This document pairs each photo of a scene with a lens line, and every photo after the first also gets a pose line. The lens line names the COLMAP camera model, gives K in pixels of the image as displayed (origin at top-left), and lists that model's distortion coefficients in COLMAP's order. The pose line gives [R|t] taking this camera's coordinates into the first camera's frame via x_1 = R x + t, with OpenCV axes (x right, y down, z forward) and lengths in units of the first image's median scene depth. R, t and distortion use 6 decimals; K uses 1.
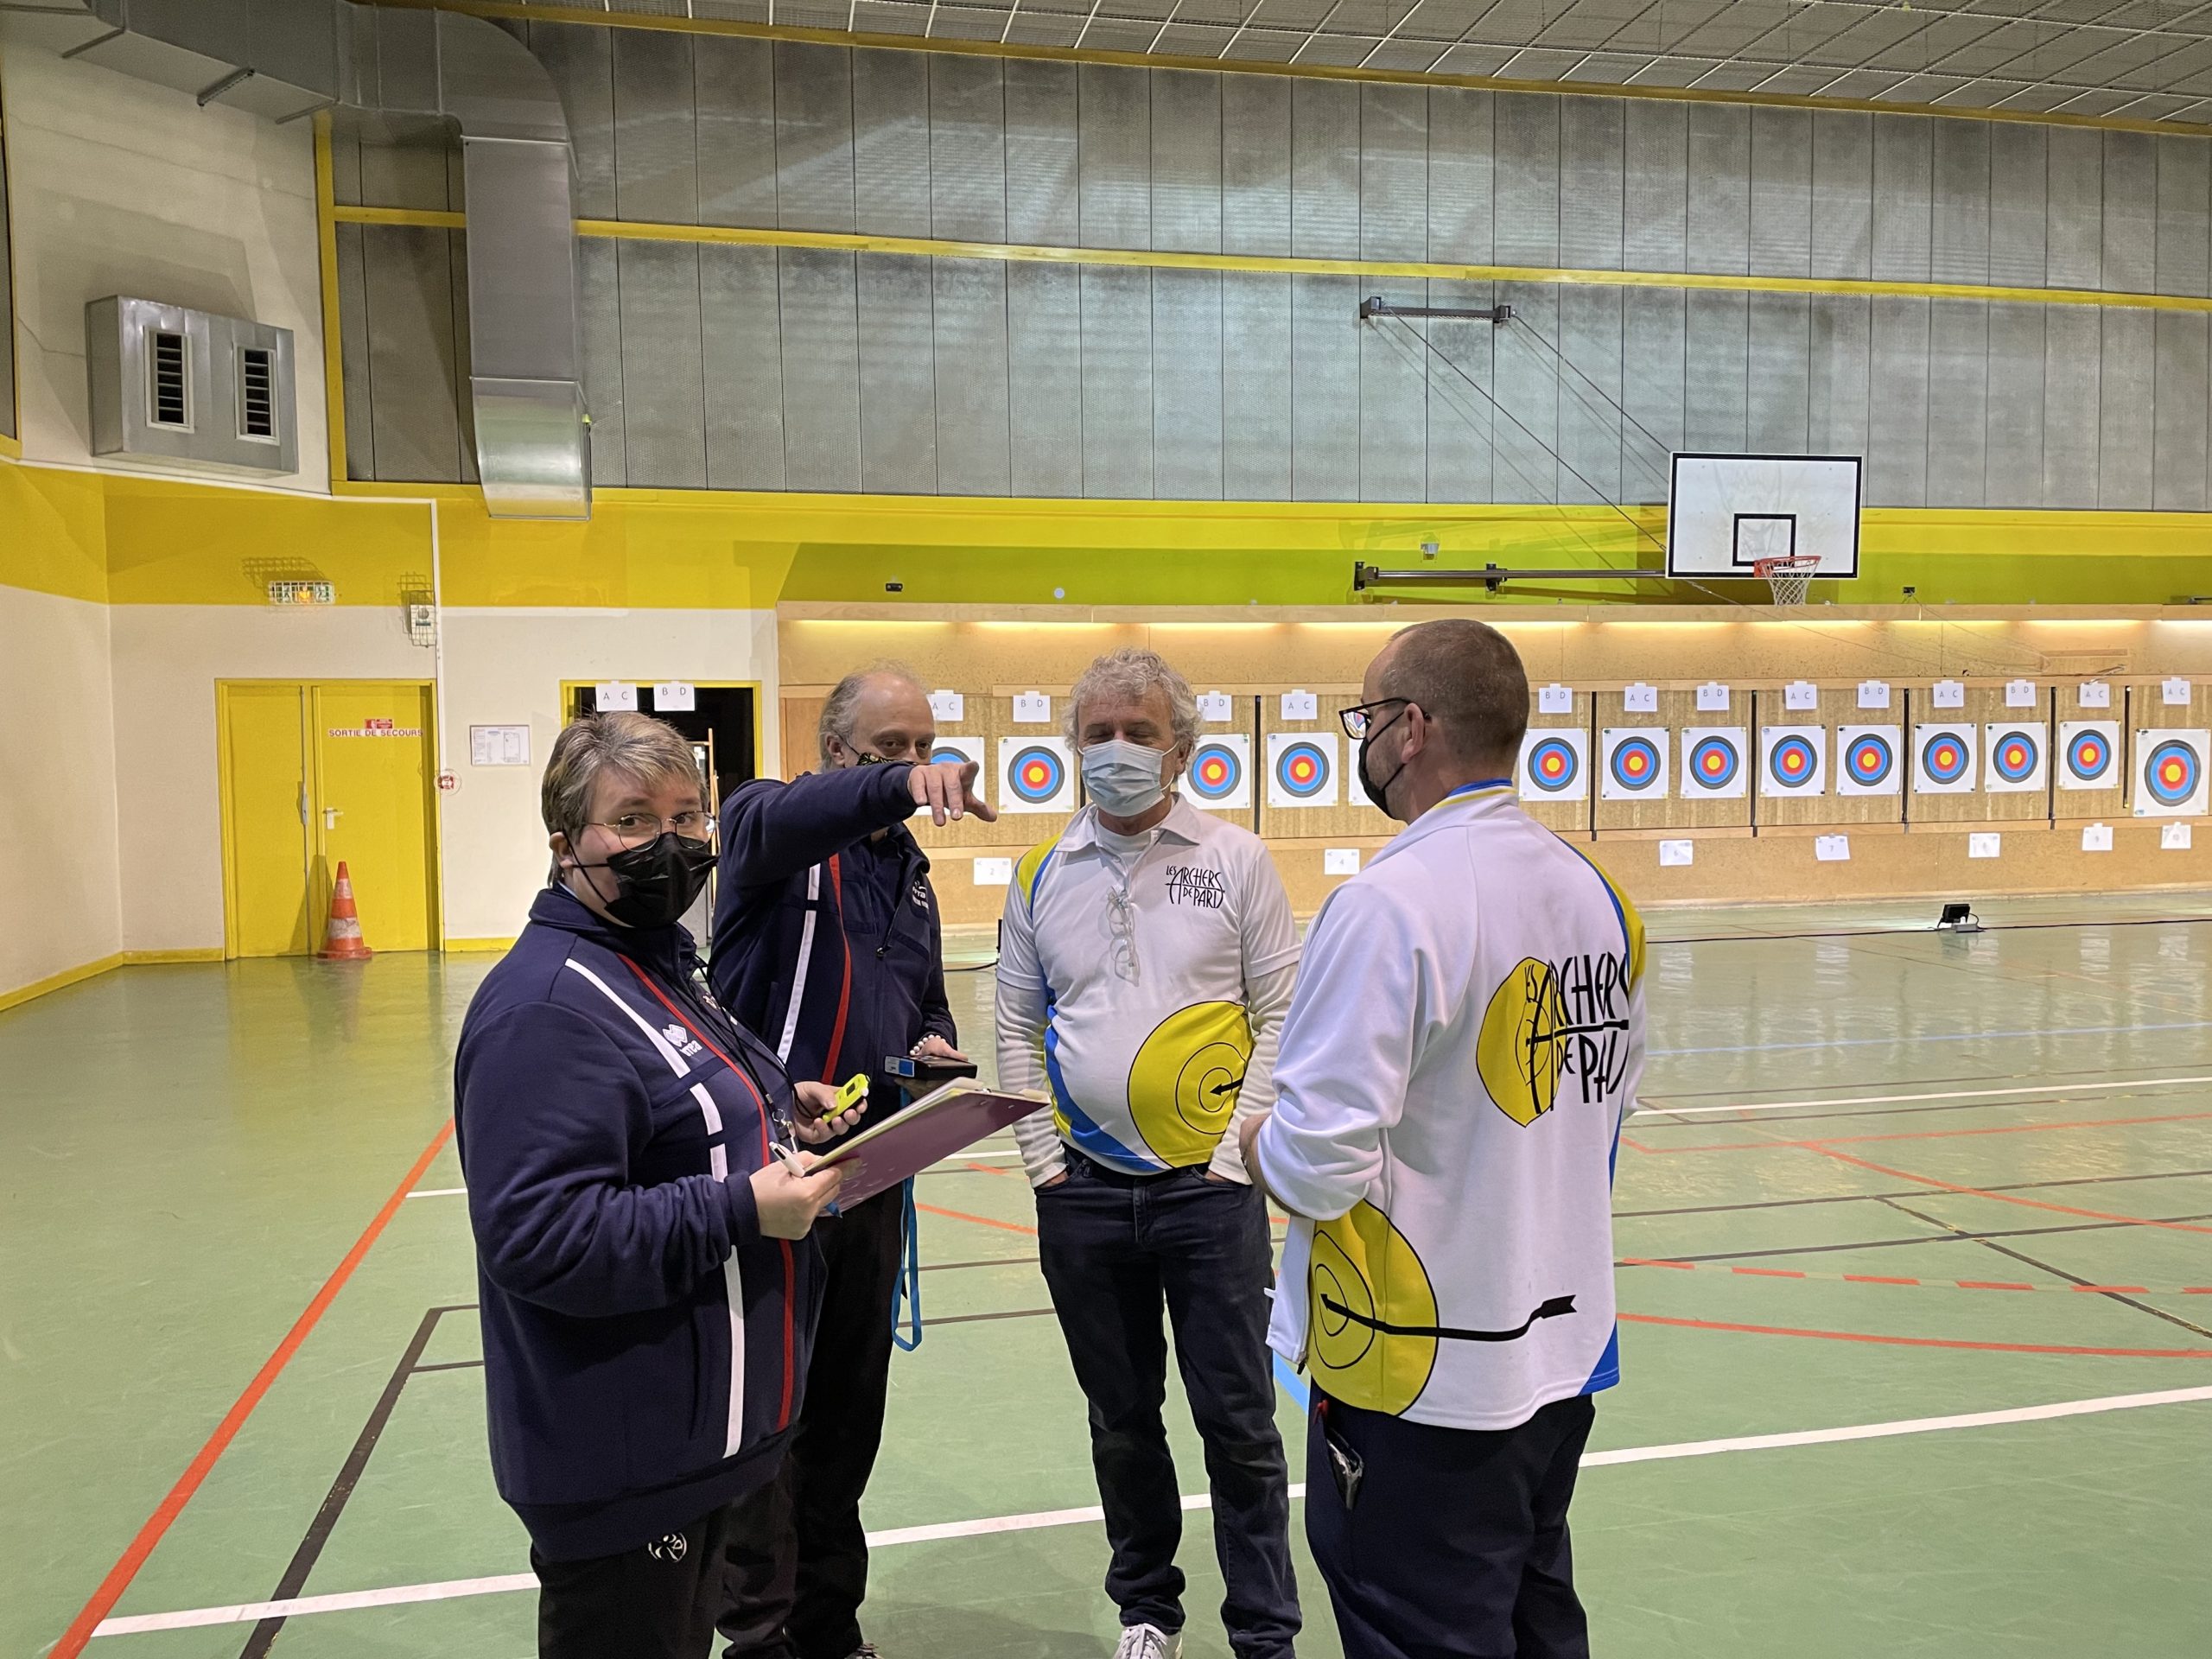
lens RADIAL K [[1660.1, 0, 1097.9], [0, 1660.1, 830.0], [0, 0, 1]] dist [0.053085, -0.051603]
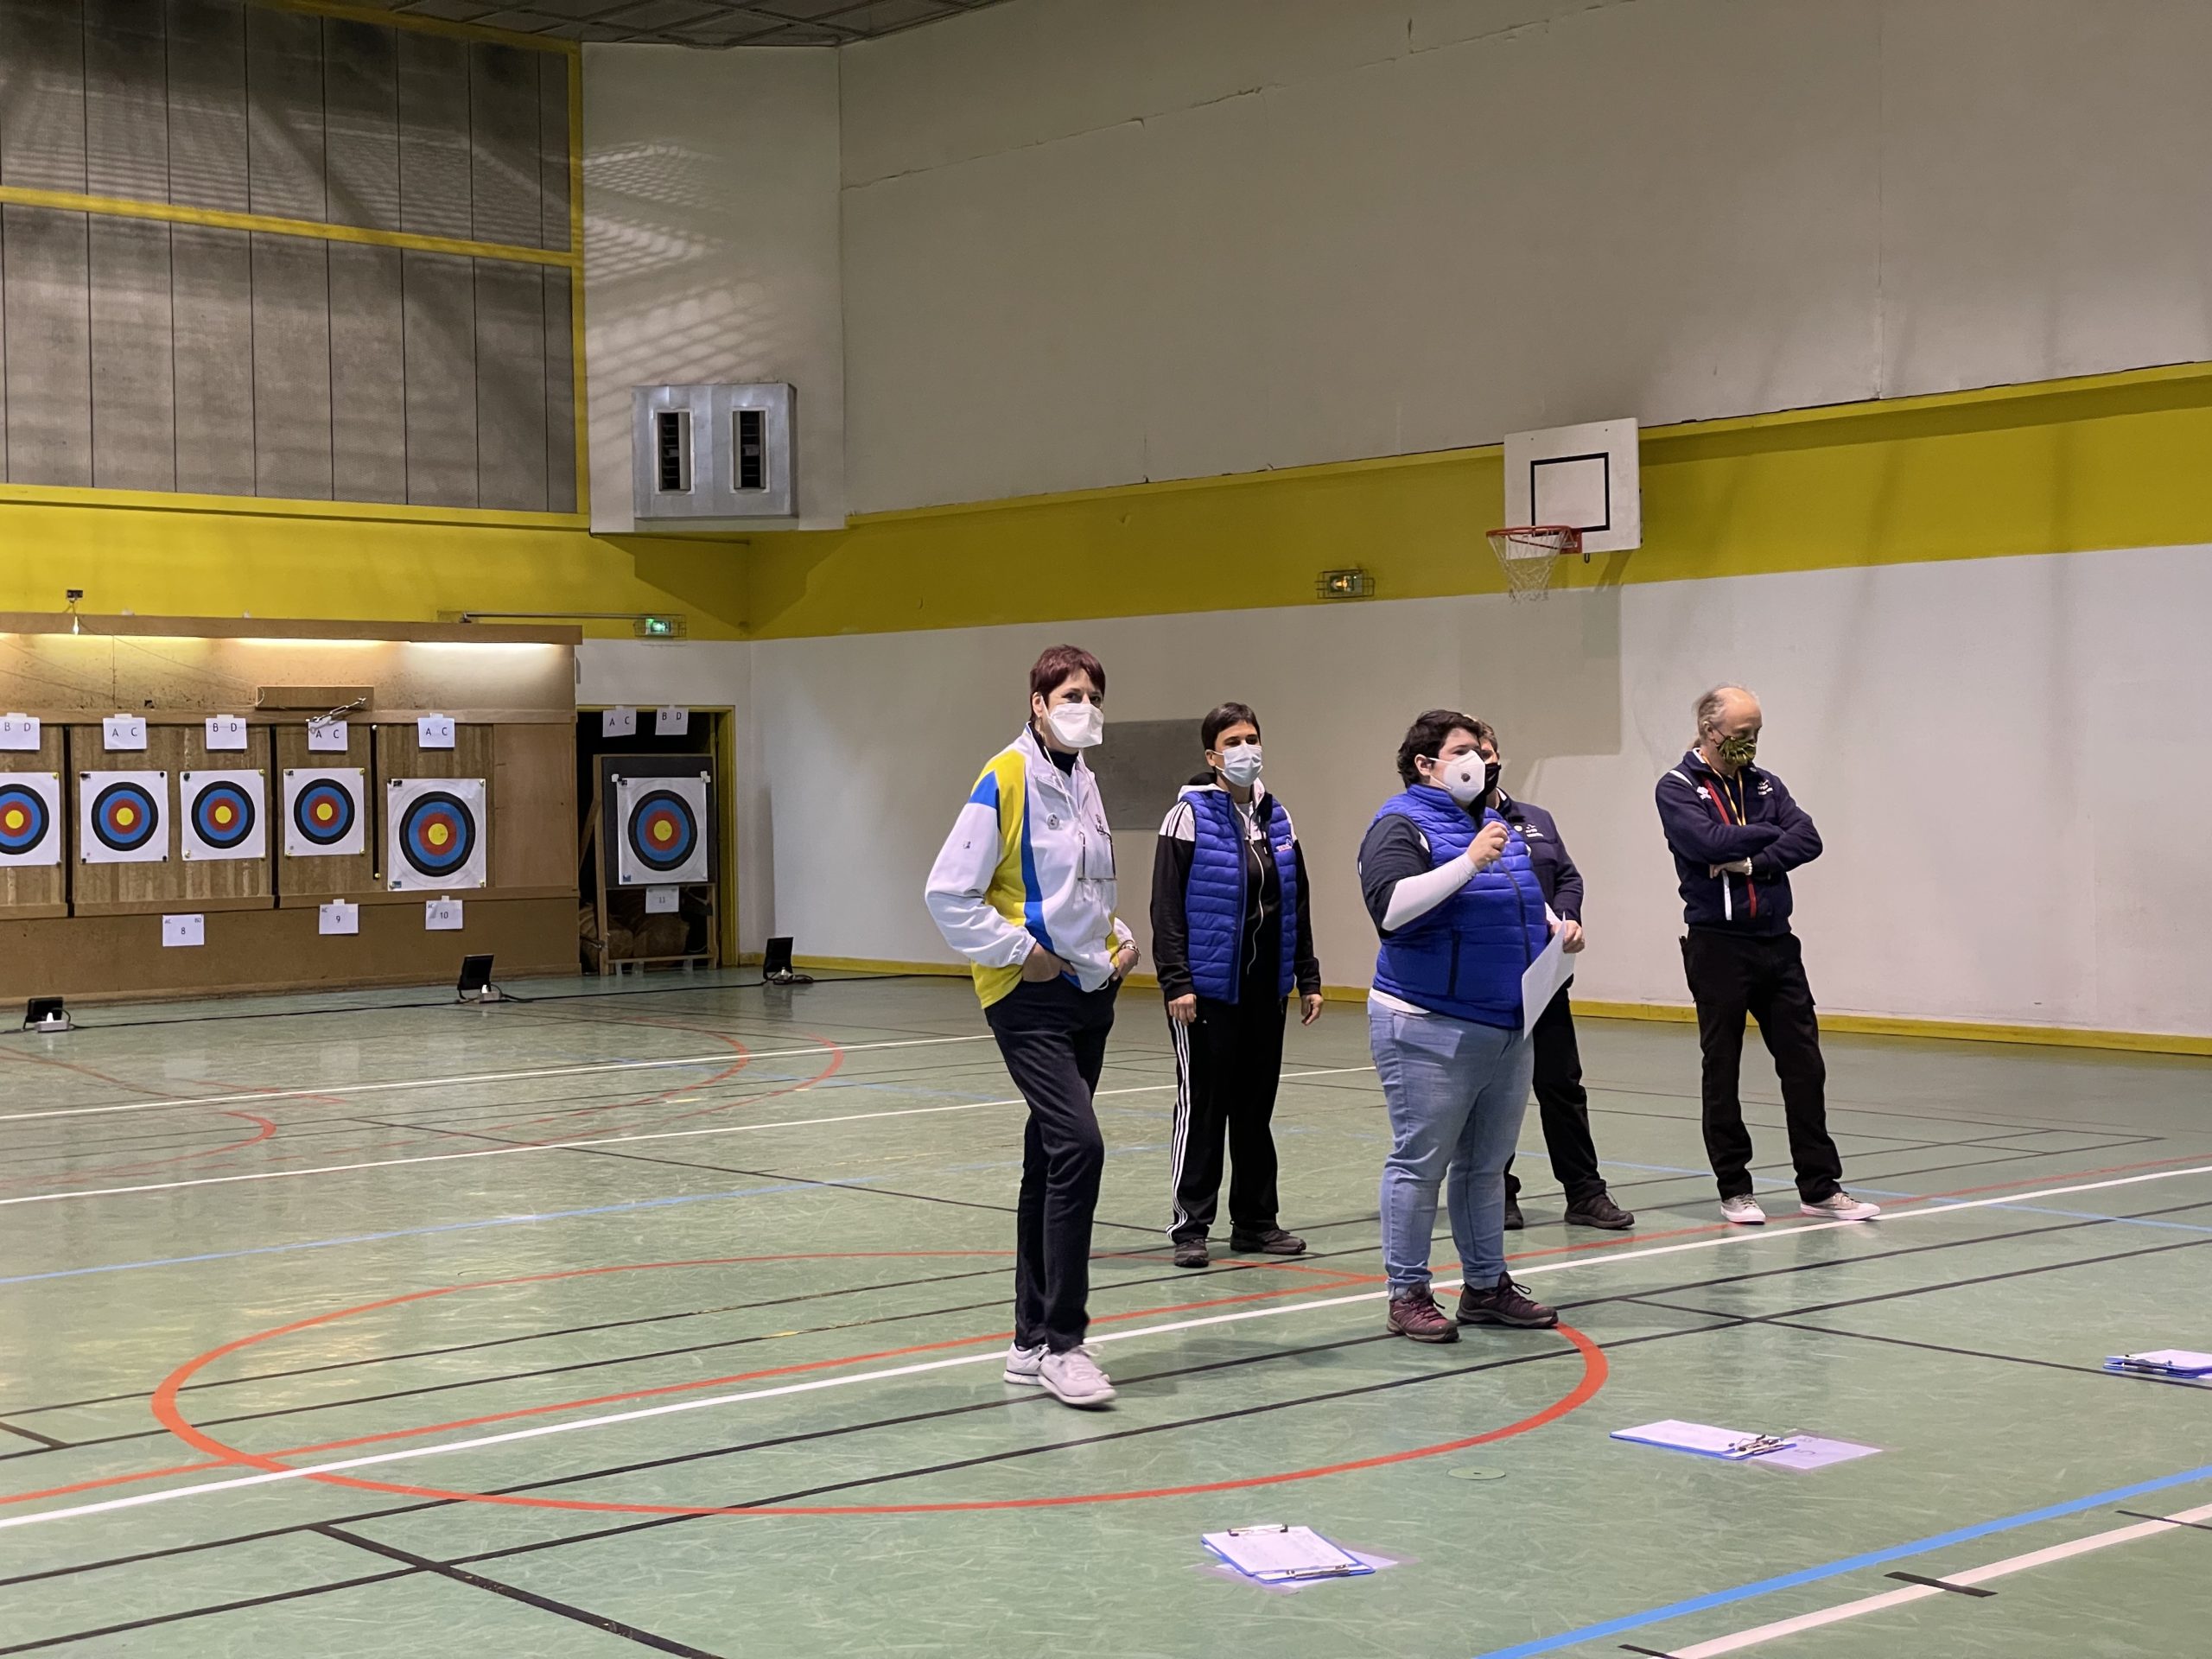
lens RADIAL K [[3286.6, 0, 1088.9], [0, 3286.6, 757.9], [0, 0, 1]] dist [0.143035, 0.000000]
pose [[0.866410, 0.003749, 0.499319, 0.137158], [0.026933, 0.998165, -0.054227, 0.024822], [-0.498606, 0.060431, 0.864720, -0.536403]]
